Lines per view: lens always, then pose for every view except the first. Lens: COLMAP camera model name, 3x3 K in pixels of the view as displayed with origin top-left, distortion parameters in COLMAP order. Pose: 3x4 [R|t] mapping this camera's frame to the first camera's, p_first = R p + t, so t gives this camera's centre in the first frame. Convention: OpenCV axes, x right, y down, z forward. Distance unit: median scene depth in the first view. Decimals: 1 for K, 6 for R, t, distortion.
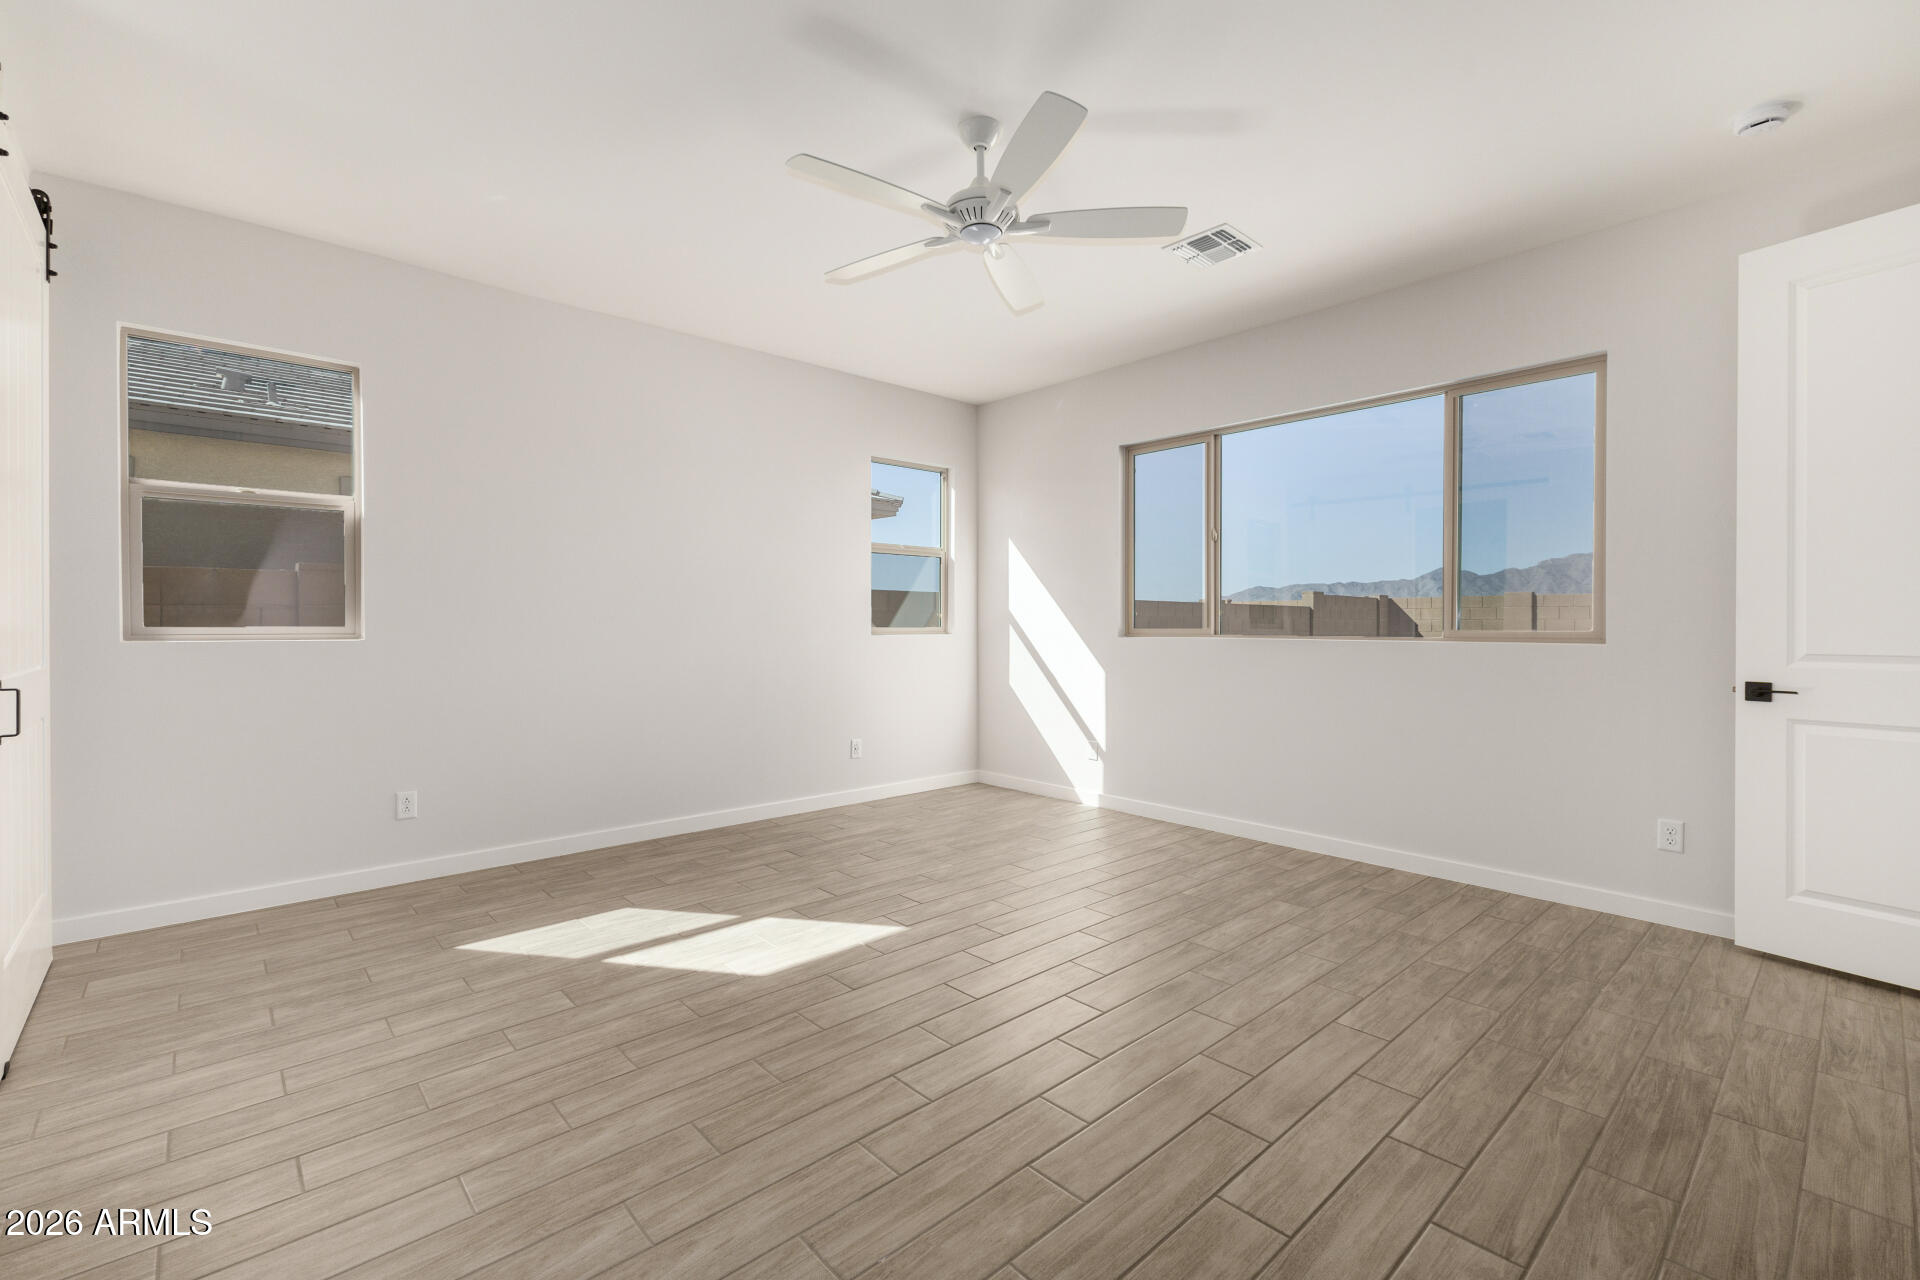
lens RADIAL K [[829.7, 0, 956.7], [0, 829.7, 633.8], [0, 0, 1]] dist [0.002991, -0.000121]
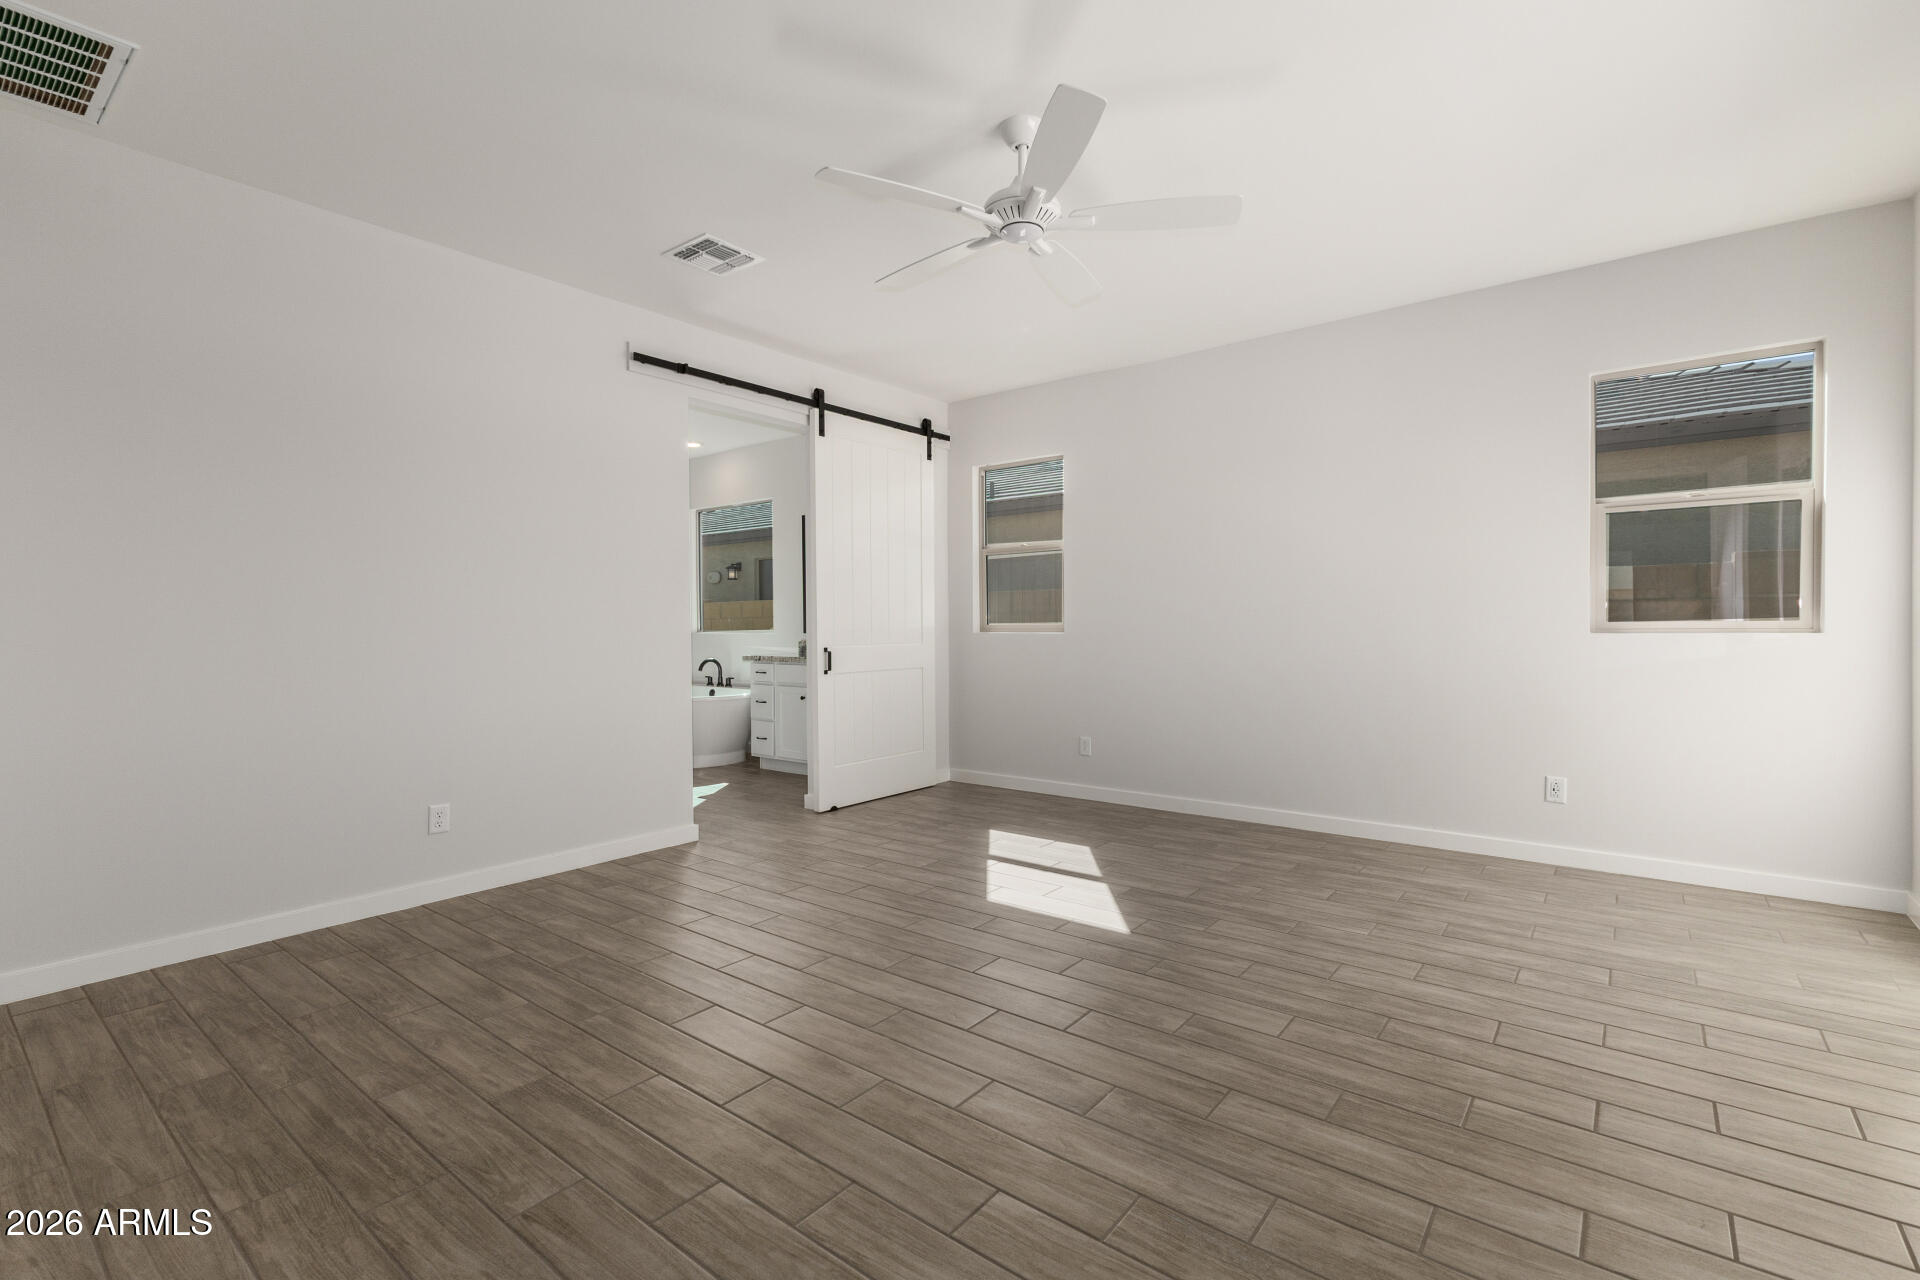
lens RADIAL K [[829.7, 0, 970.1], [0, 829.7, 626.4], [0, 0, 1]] dist [0.002991, -0.000121]
pose [[0.177175, -0.002208, -0.984177, 0.846595], [-0.003010, 0.999992, -0.002786, 0.002864], [0.984175, 0.003456, 0.177167, 0.642977]]
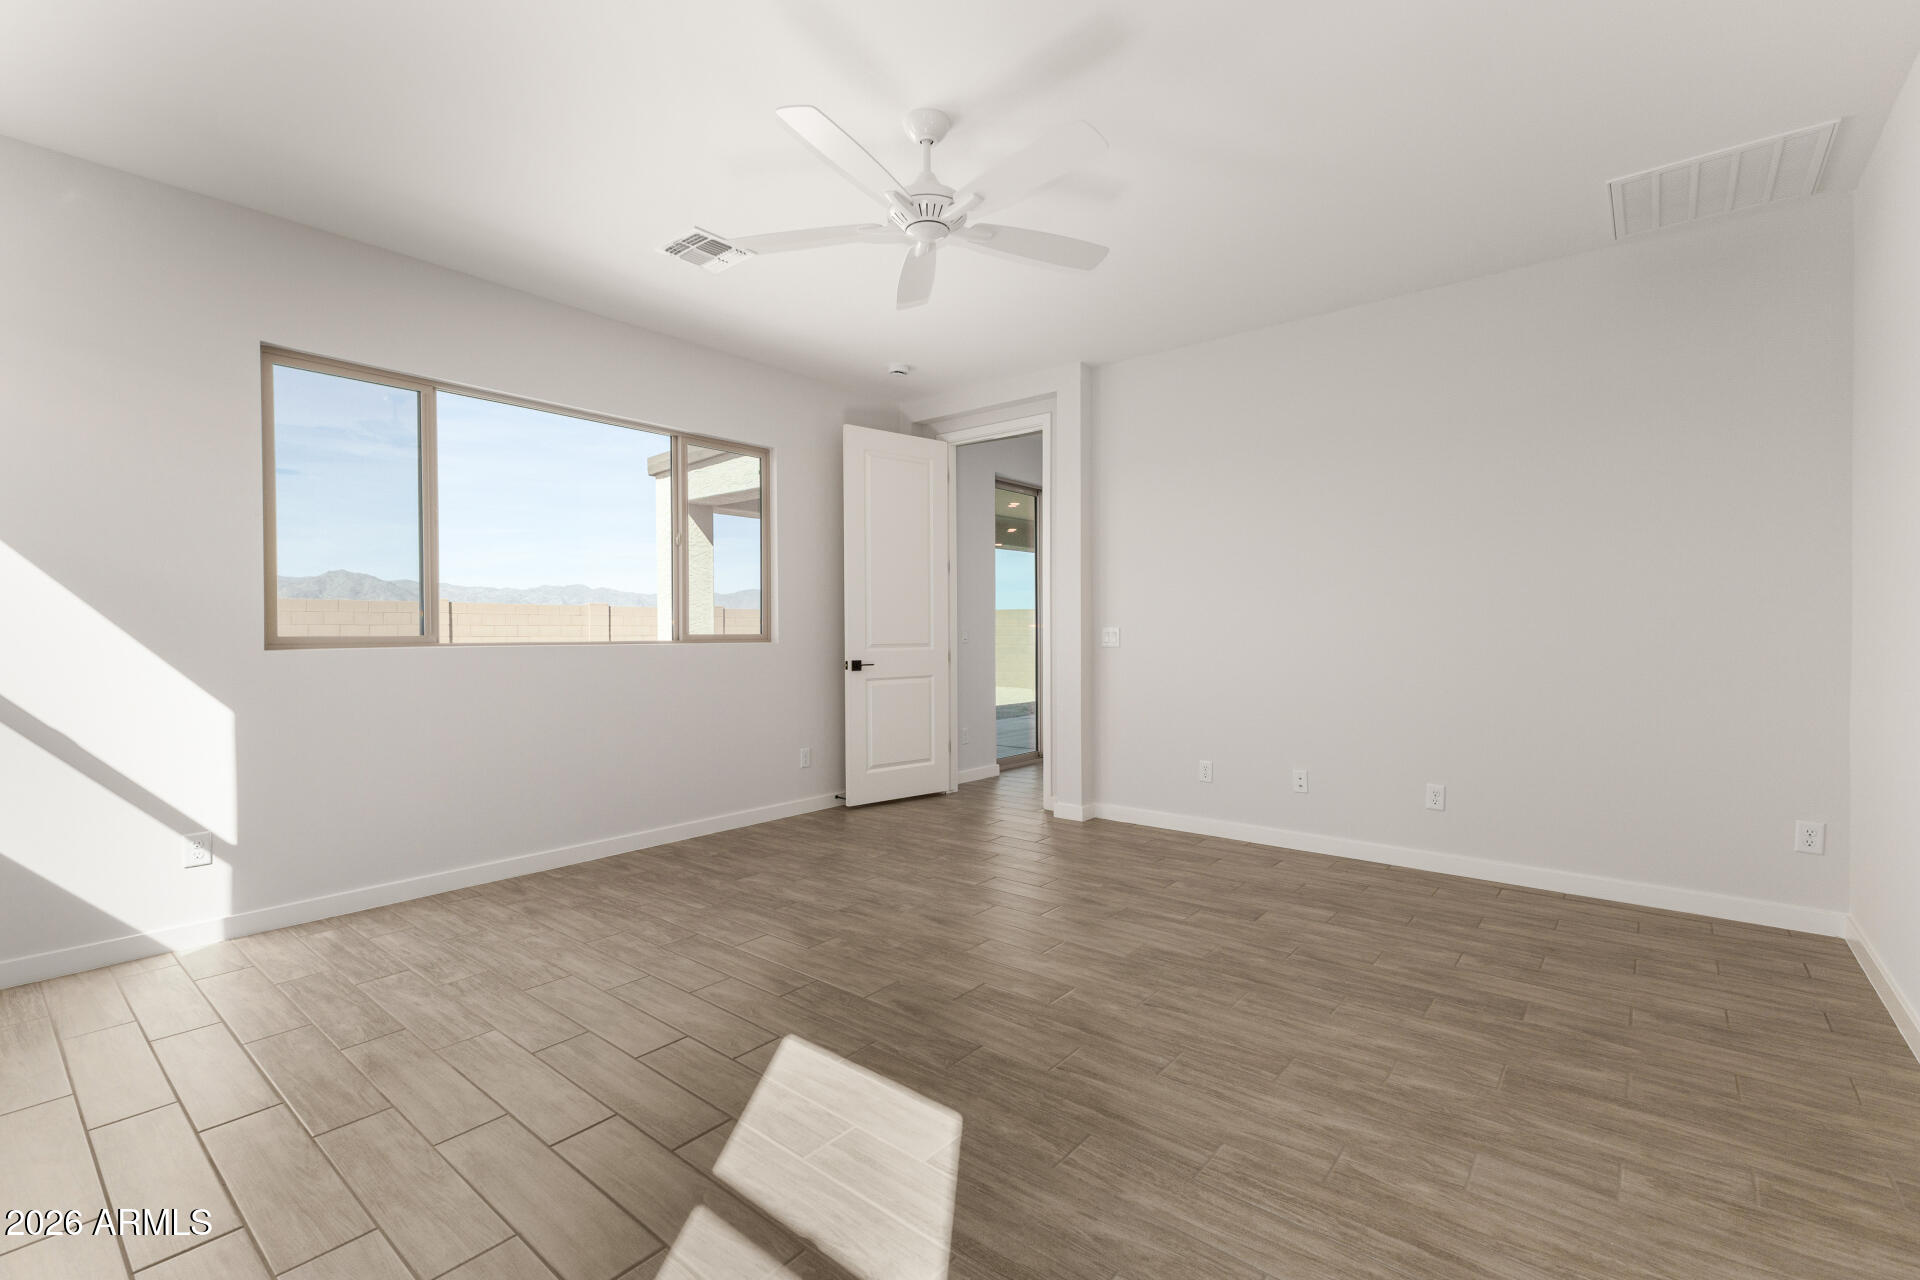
lens RADIAL K [[829.7, 0, 947.5], [0, 829.7, 669.4], [0, 0, 1]] dist [0.002991, -0.000121]
pose [[-0.131795, -0.049897, 0.990020, -0.796479], [0.013882, 0.998541, 0.052175, -0.014107], [-0.991180, 0.020619, -0.130910, 0.936883]]
